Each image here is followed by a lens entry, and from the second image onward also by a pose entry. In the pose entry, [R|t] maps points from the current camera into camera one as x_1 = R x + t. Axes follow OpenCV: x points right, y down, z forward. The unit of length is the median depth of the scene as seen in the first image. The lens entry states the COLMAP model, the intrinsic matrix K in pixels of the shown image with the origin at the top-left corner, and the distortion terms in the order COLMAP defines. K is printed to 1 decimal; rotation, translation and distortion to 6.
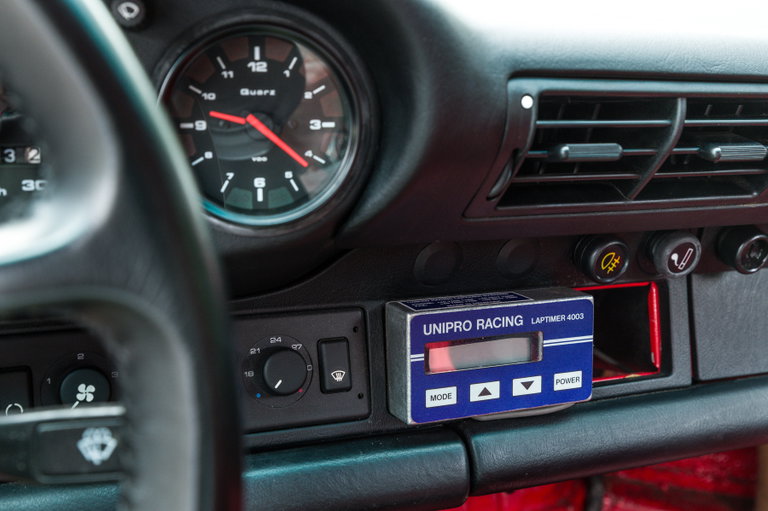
lens RADIAL K [[965.5, 0, 384.6], [0, 965.5, 251.6], [0, 0, 1]] dist [-0.004739, 0.000000]
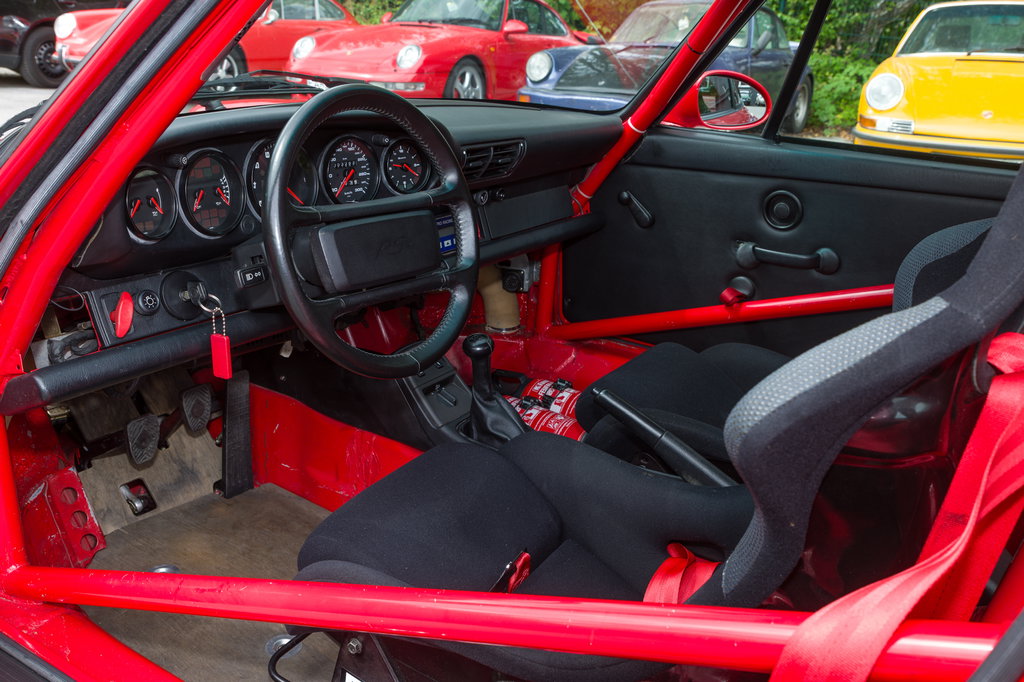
lens RADIAL K [[935.0, 0, 525.0], [0, 935.0, 356.4], [0, 0, 1]] dist [0.044966, -0.013511]
pose [[0.823695, -0.223696, 0.521044, -1.443865], [0.190979, 0.974653, 0.116530, 0.201002], [-0.533904, 0.003524, 0.845538, -1.857705]]
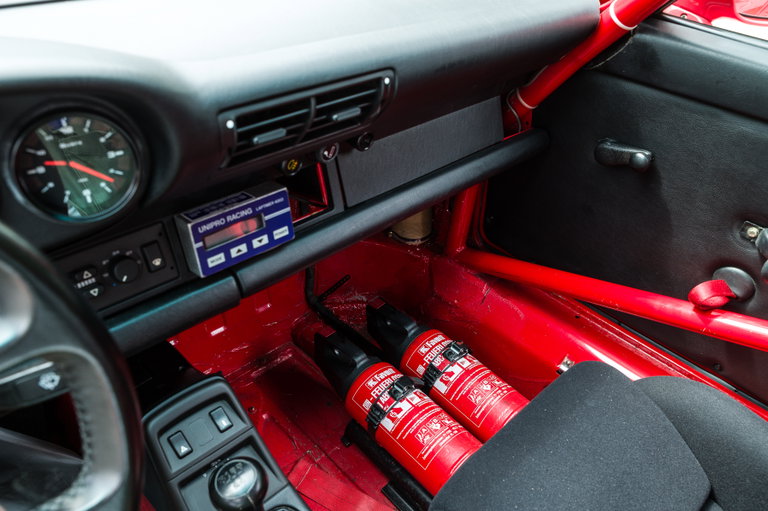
lens RADIAL K [[602.0, 0, 386.9], [0, 602.0, 254.4], [0, 0, 1]] dist [-0.017116, 0.011866]
pose [[0.929987, -0.224536, 0.291046, 0.028759], [0.111490, 0.926760, 0.358729, -0.242874], [-0.350277, -0.301165, 0.886908, -0.155883]]
